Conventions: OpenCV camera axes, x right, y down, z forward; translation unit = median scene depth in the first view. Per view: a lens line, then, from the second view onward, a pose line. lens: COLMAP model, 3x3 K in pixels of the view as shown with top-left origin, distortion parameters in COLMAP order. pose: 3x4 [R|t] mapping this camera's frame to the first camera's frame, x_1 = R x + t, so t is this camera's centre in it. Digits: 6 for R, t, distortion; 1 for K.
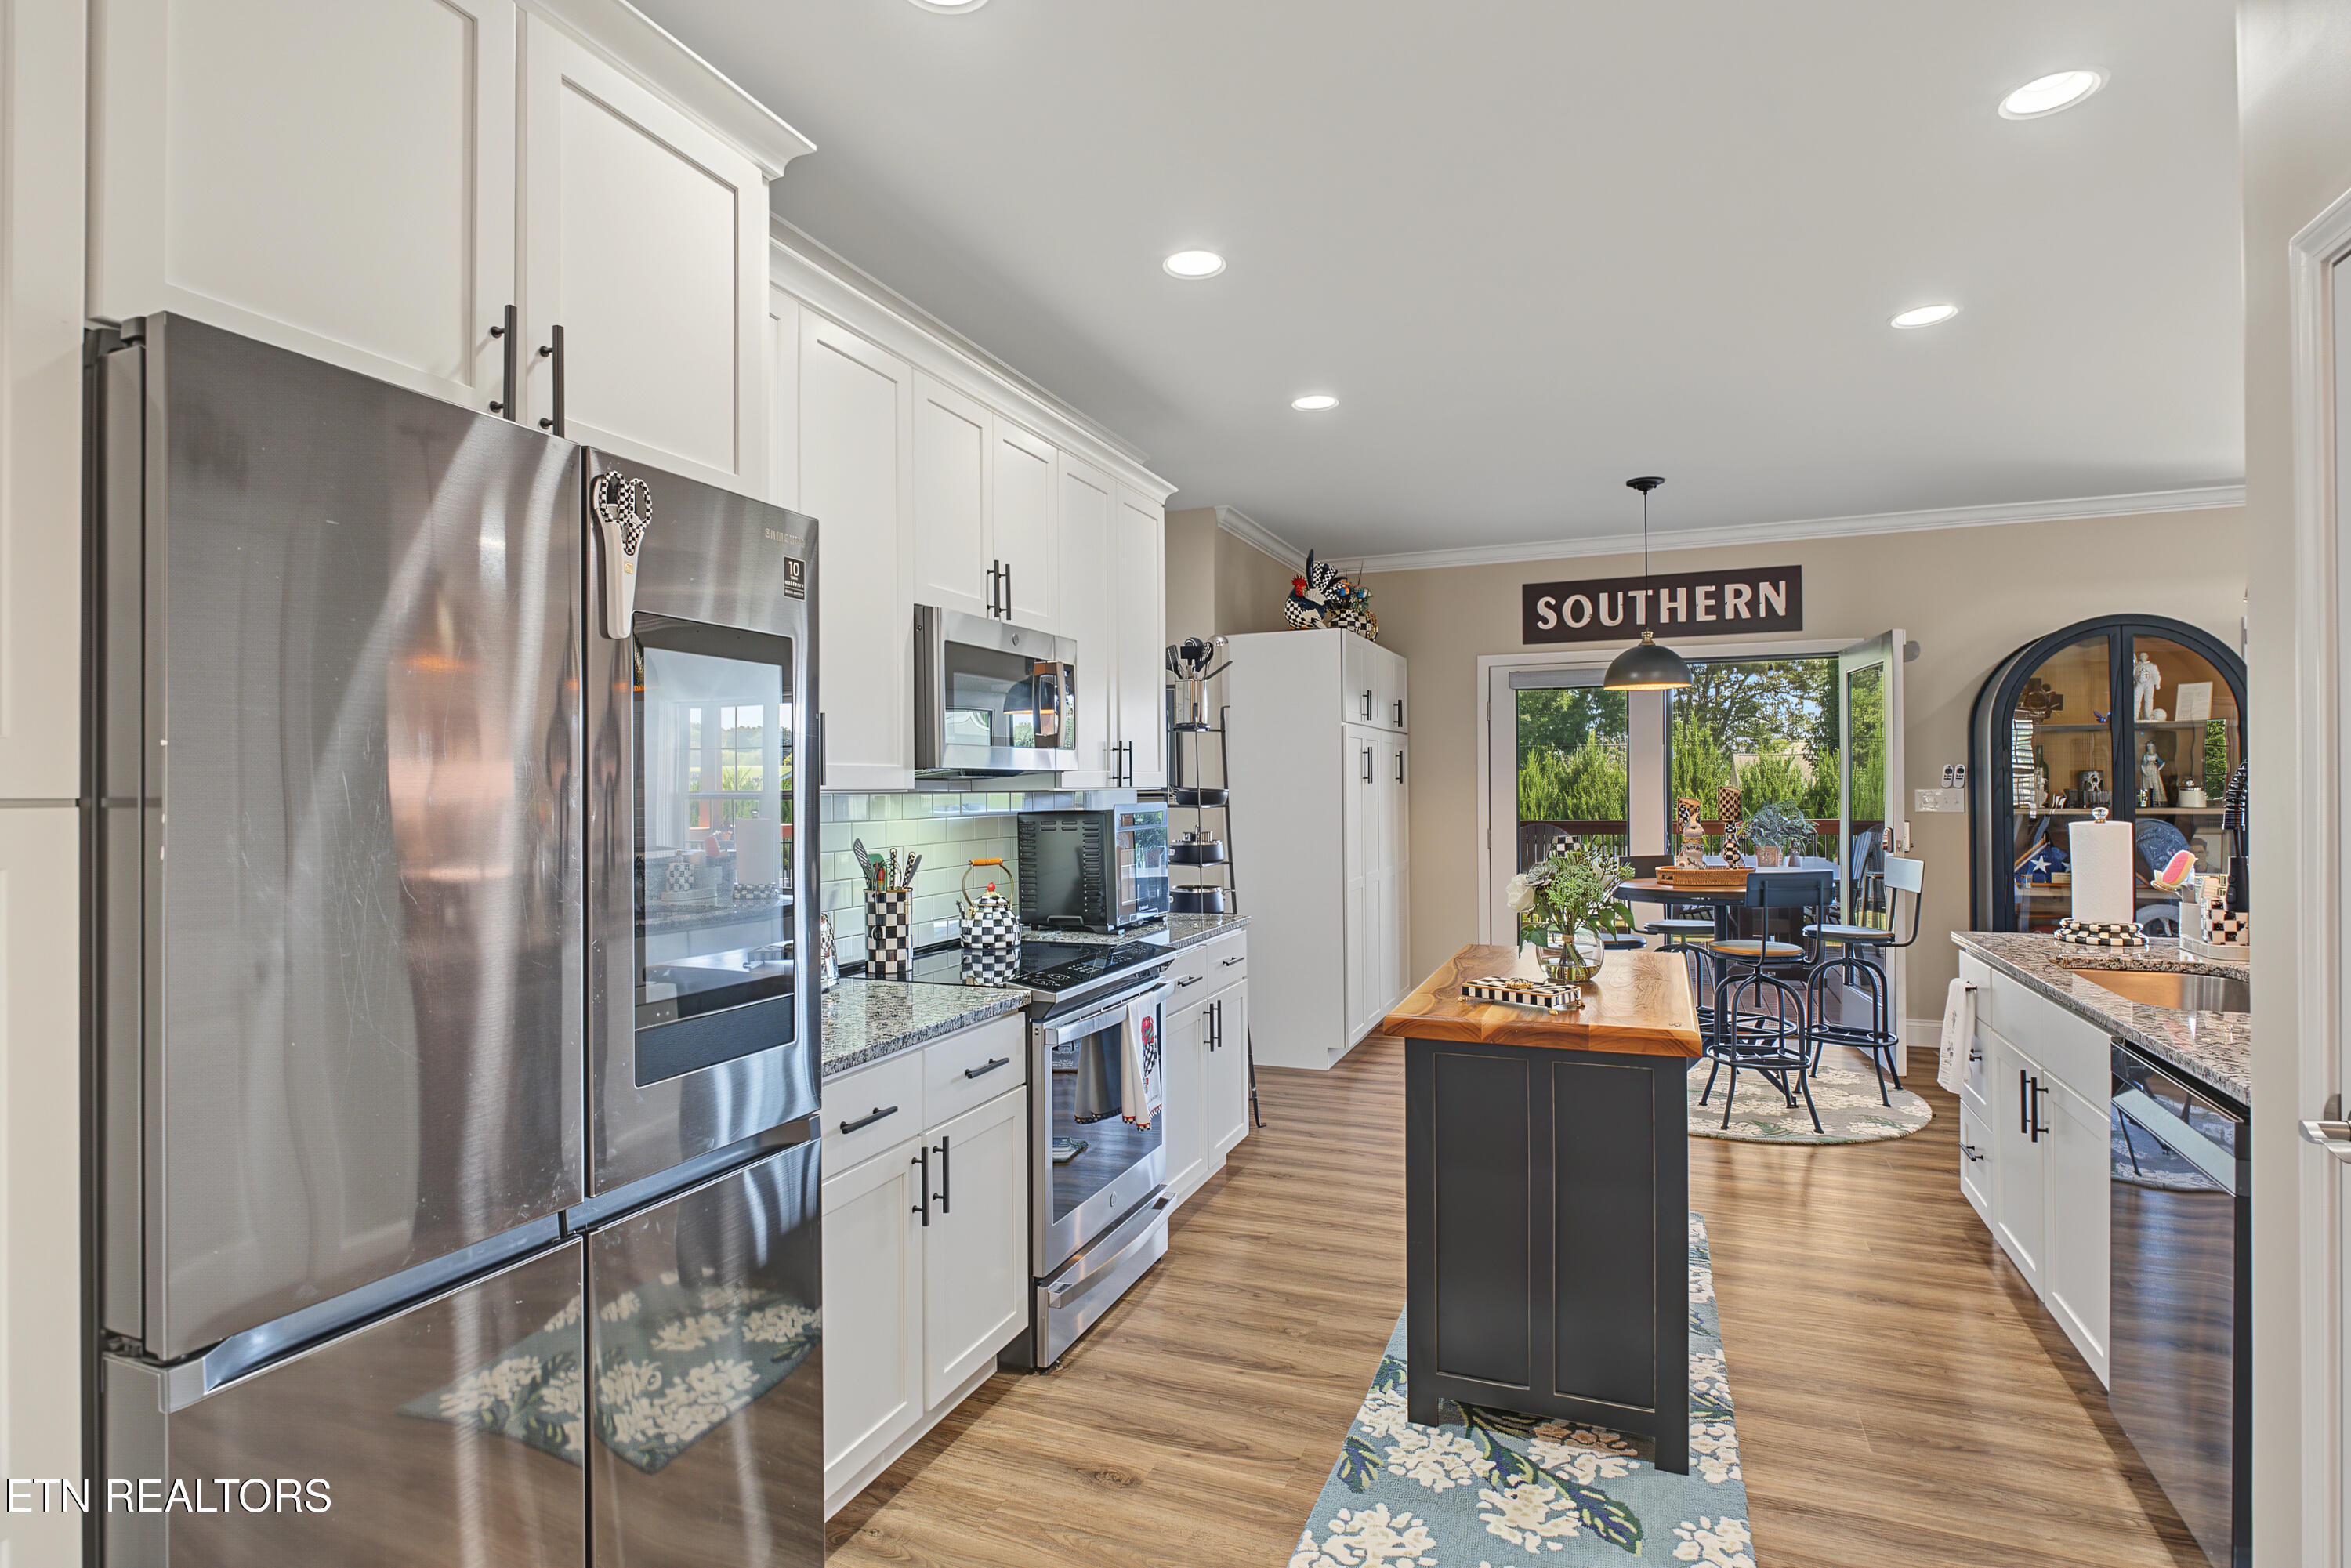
lens RADIAL K [[1219.6, 0, 1159.3], [0, 1219.6, 784.6], [0, 0, 1]] dist [-0.014578, 0.005837]
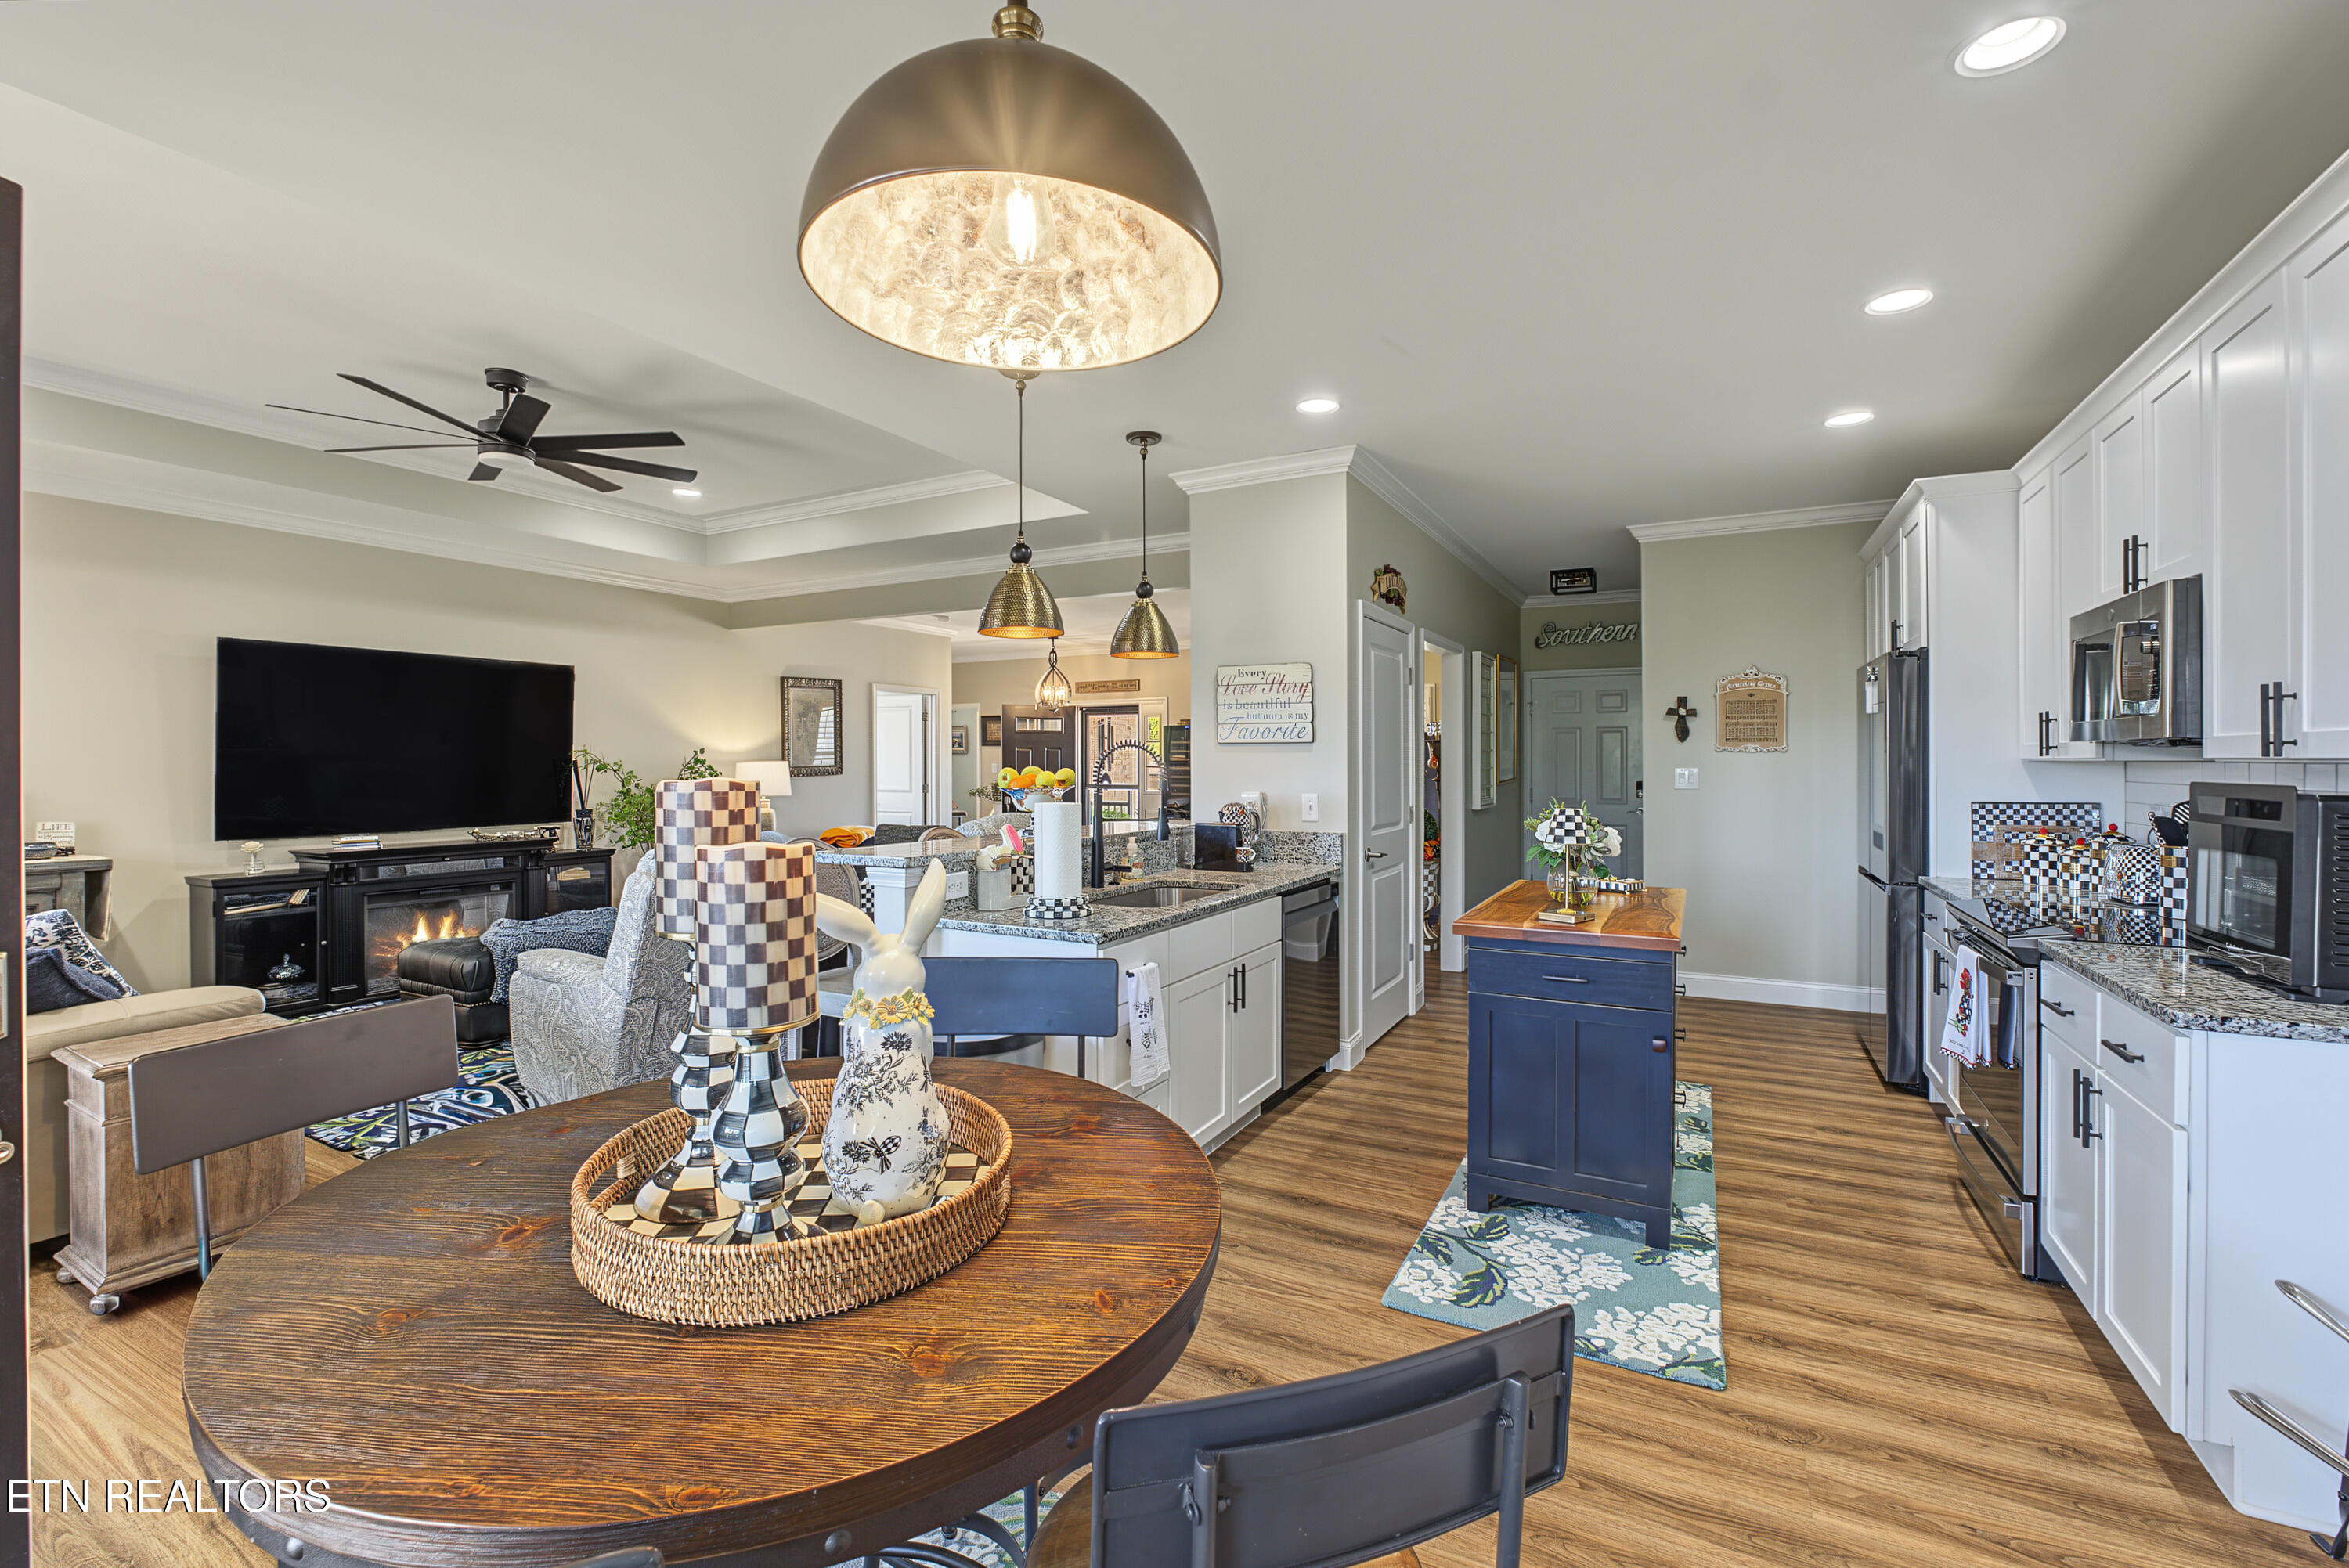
lens RADIAL K [[996.0, 0, 1170.2], [0, 996.0, 763.1], [0, 0, 1]] dist [-0.013772, 0.001233]
pose [[-0.994179, 0.009753, 0.107303, 0.477092], [0.009755, 0.999952, -0.000508, 0.000439], [-0.107303, 0.000542, -0.994226, 1.550158]]
